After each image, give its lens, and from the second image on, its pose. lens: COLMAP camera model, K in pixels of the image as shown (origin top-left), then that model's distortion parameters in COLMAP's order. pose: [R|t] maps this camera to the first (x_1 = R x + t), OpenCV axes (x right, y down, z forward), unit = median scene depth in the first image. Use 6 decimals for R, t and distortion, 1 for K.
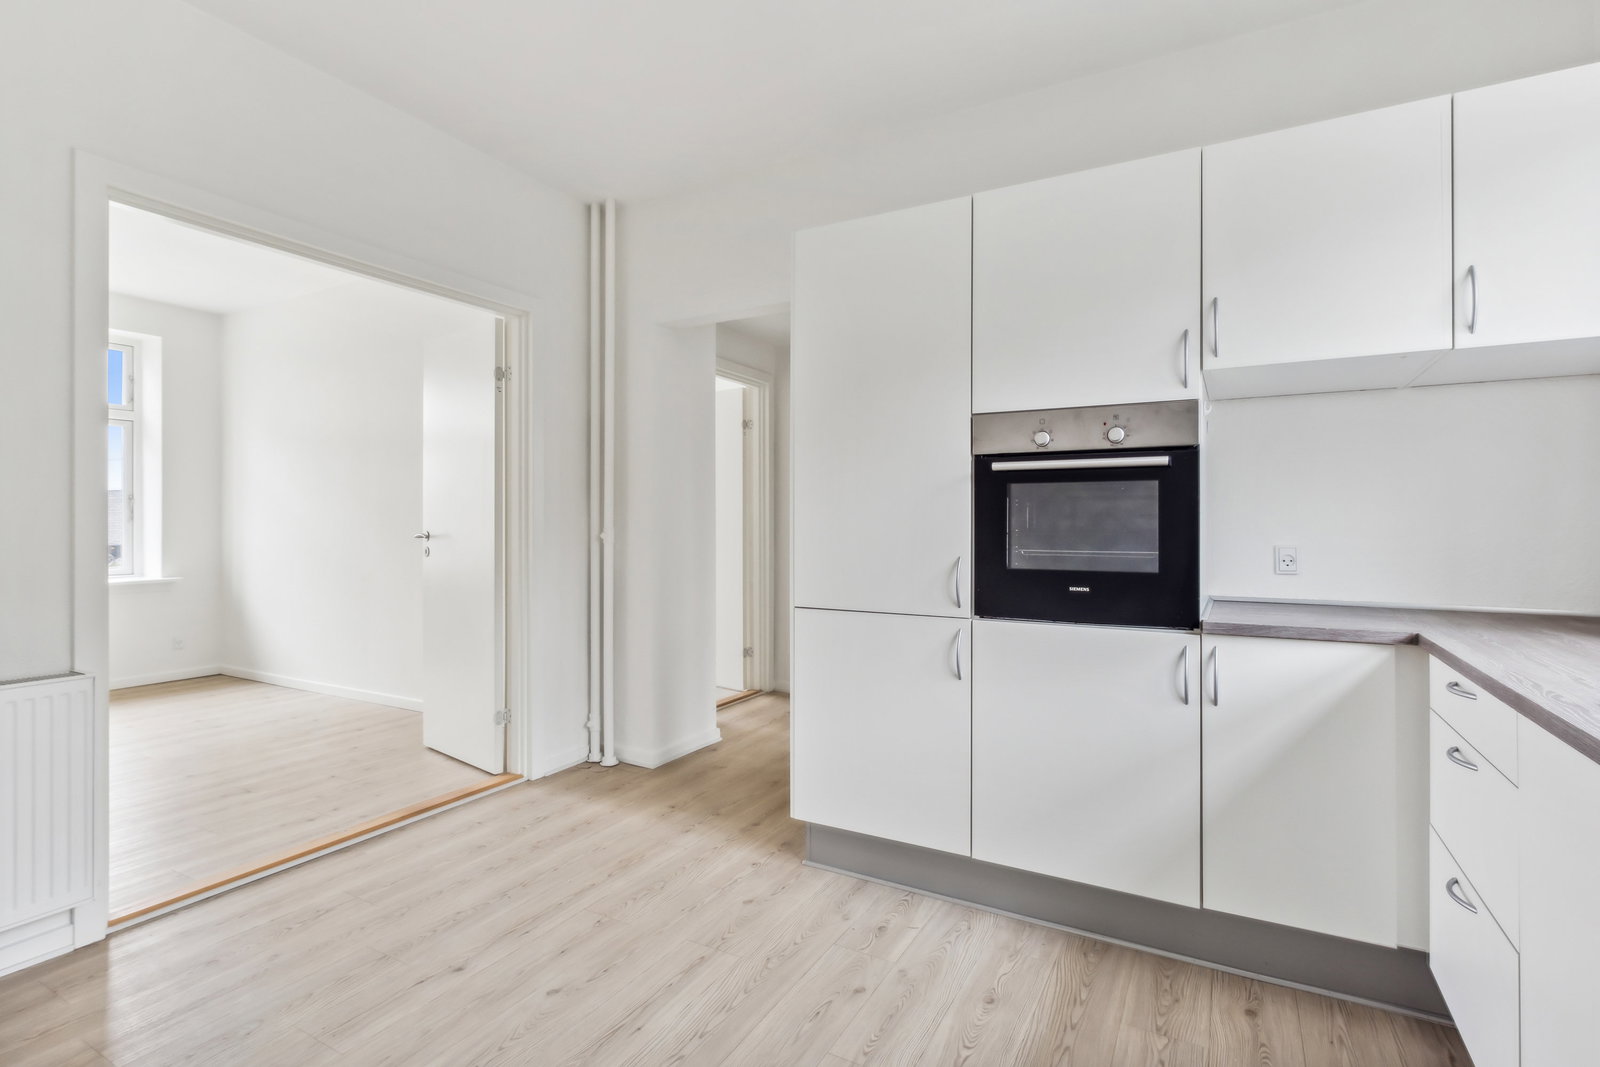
lens RADIAL K [[776.2, 0, 799.5], [0, 776.2, 516.0], [0, 0, 1]] dist [0.001744, 0.000223]
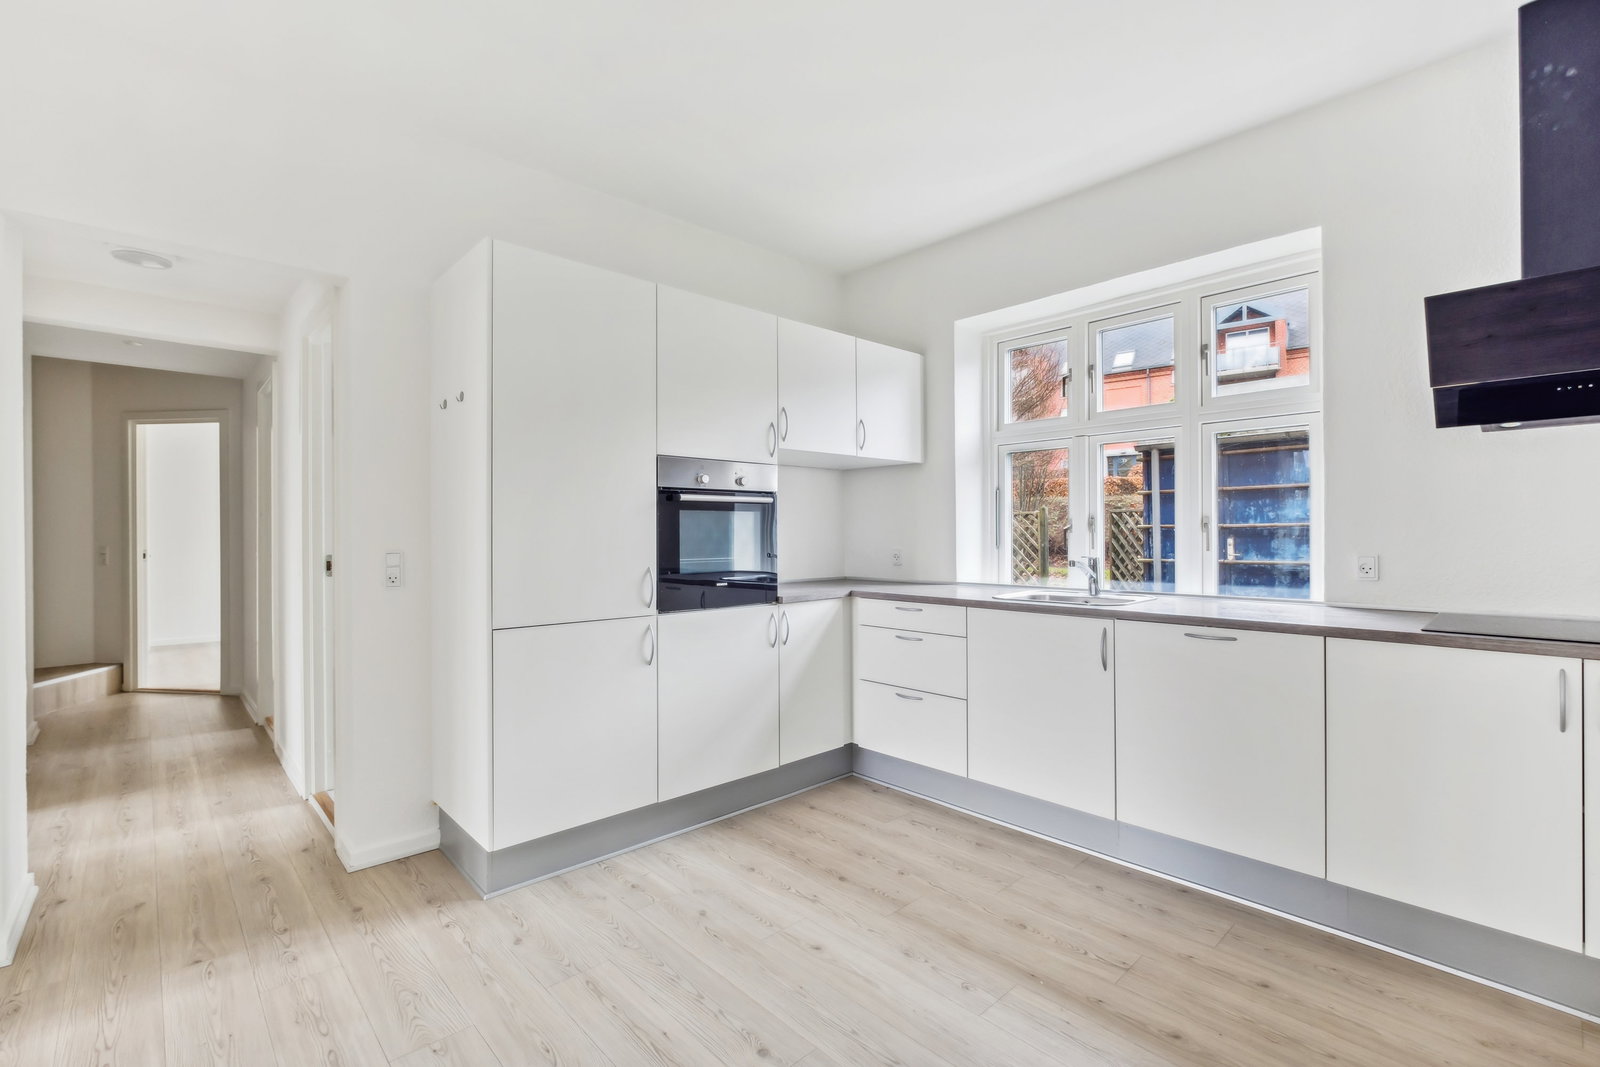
lens RADIAL K [[702.6, 0, 783.9], [0, 702.6, 534.0], [0, 0, 1]] dist [-0.001393, -0.000351]
pose [[0.322037, 0.002173, 0.946725, -0.824087], [0.005660, 0.999975, -0.004220, 0.005446], [-0.946710, 0.006717, 0.322017, 0.439895]]
